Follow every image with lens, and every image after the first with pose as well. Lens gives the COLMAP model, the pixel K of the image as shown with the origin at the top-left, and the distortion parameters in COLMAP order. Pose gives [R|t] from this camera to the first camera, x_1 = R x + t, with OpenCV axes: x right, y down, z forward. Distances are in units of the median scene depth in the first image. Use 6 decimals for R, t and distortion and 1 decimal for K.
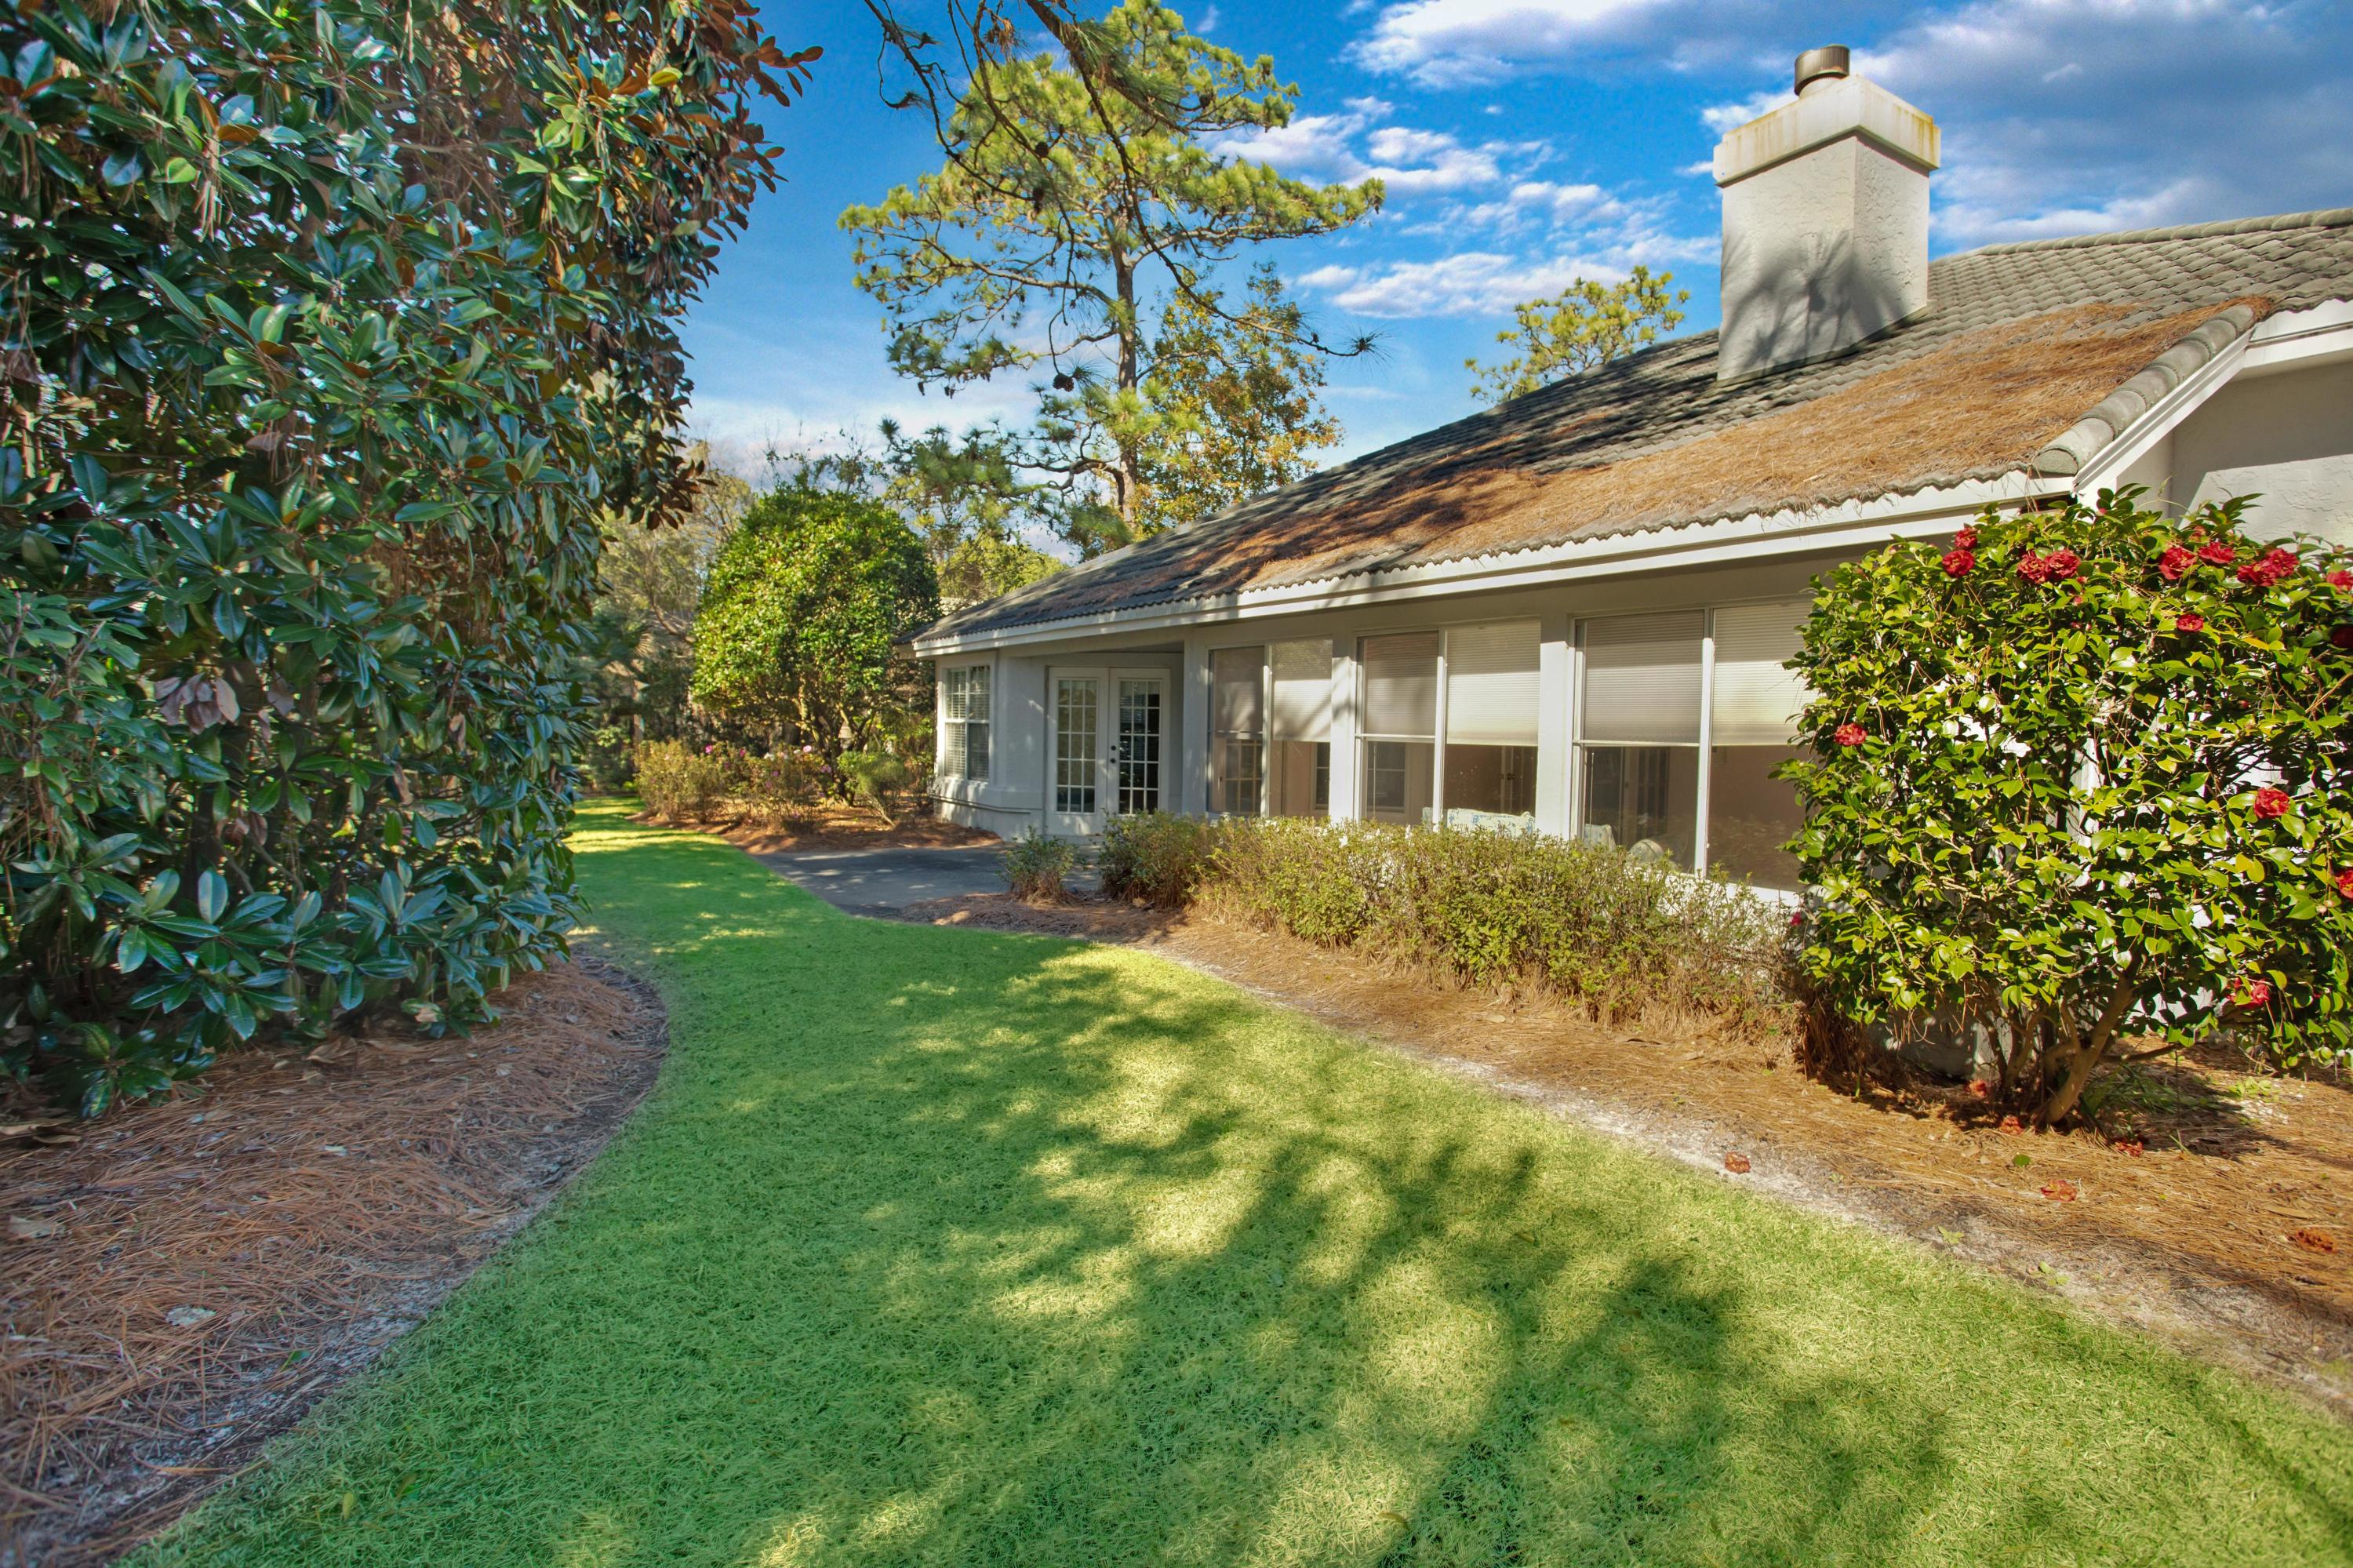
lens RADIAL K [[1146.3, 0, 1200.9], [0, 1146.3, 755.5], [0, 0, 1]] dist [-0.053656, 0.025618]
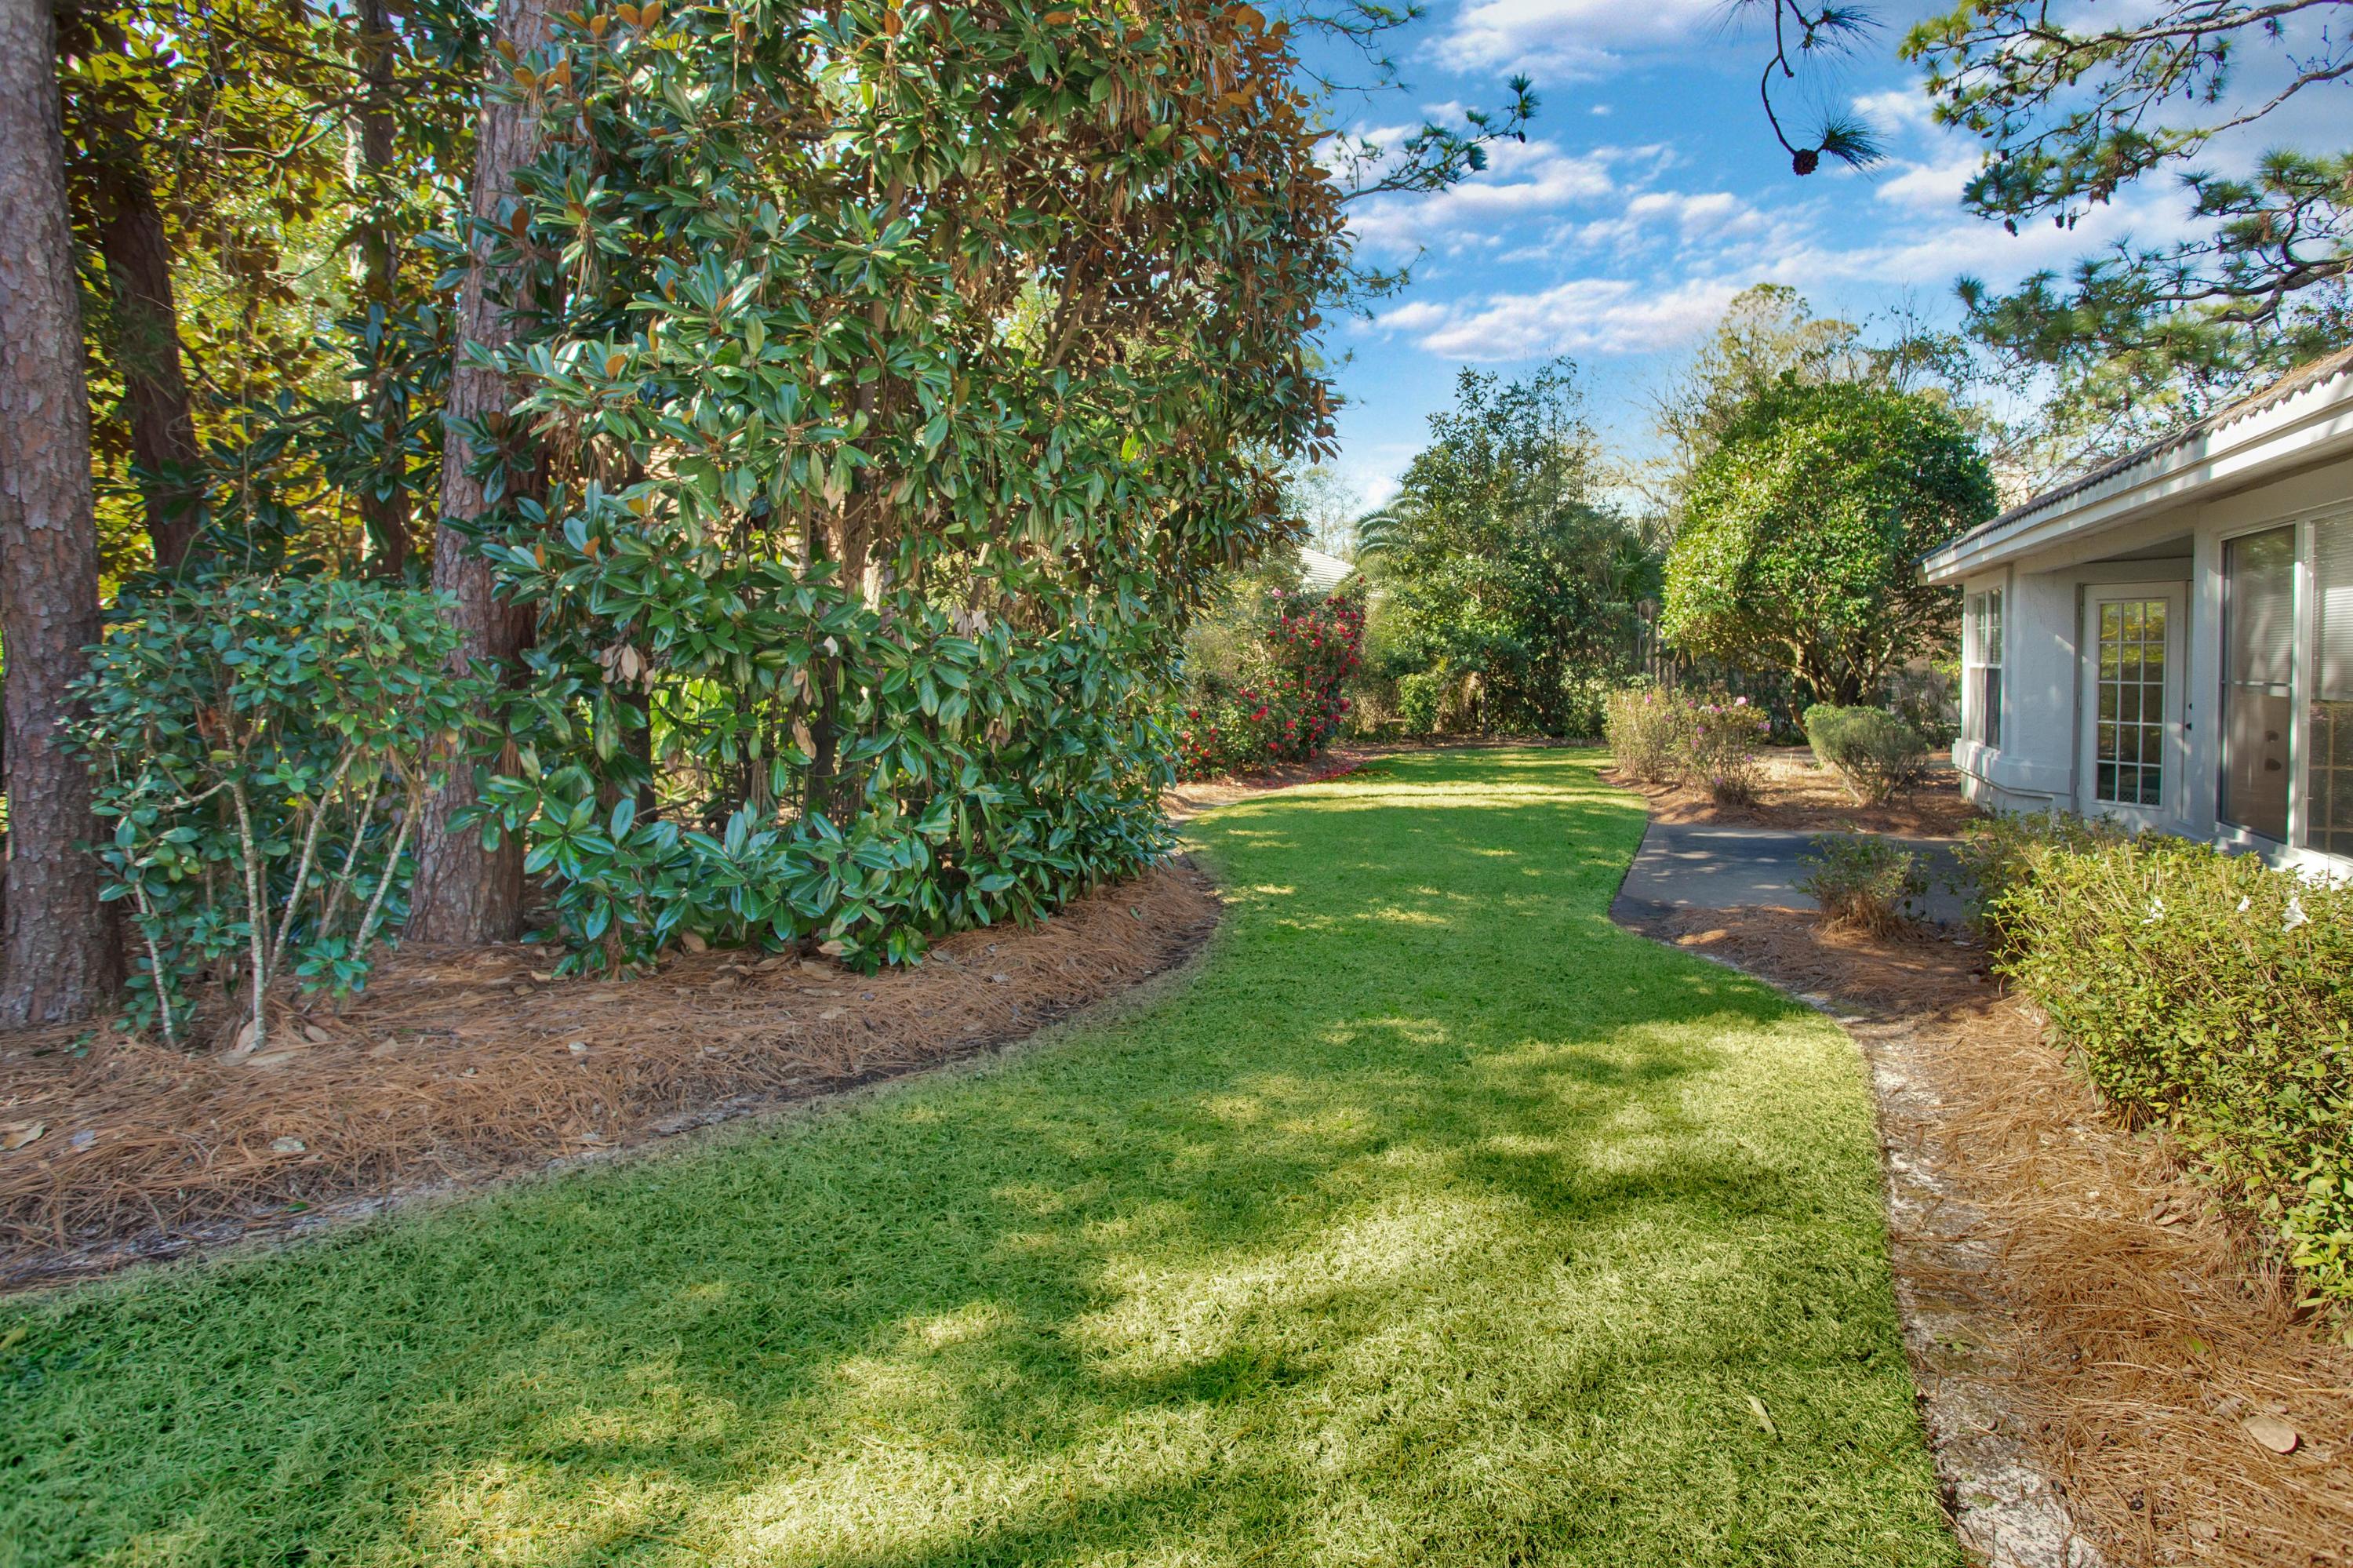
lens RADIAL K [[1213.6, 0, 1221.8], [0, 1213.6, 717.2], [0, 0, 1]] dist [-0.064106, 0.017671]
pose [[0.586765, 0.023168, -0.809426, 0.203719], [-0.013240, 0.999731, 0.019017, -0.009080], [0.809649, -0.000441, 0.586914, 0.268154]]
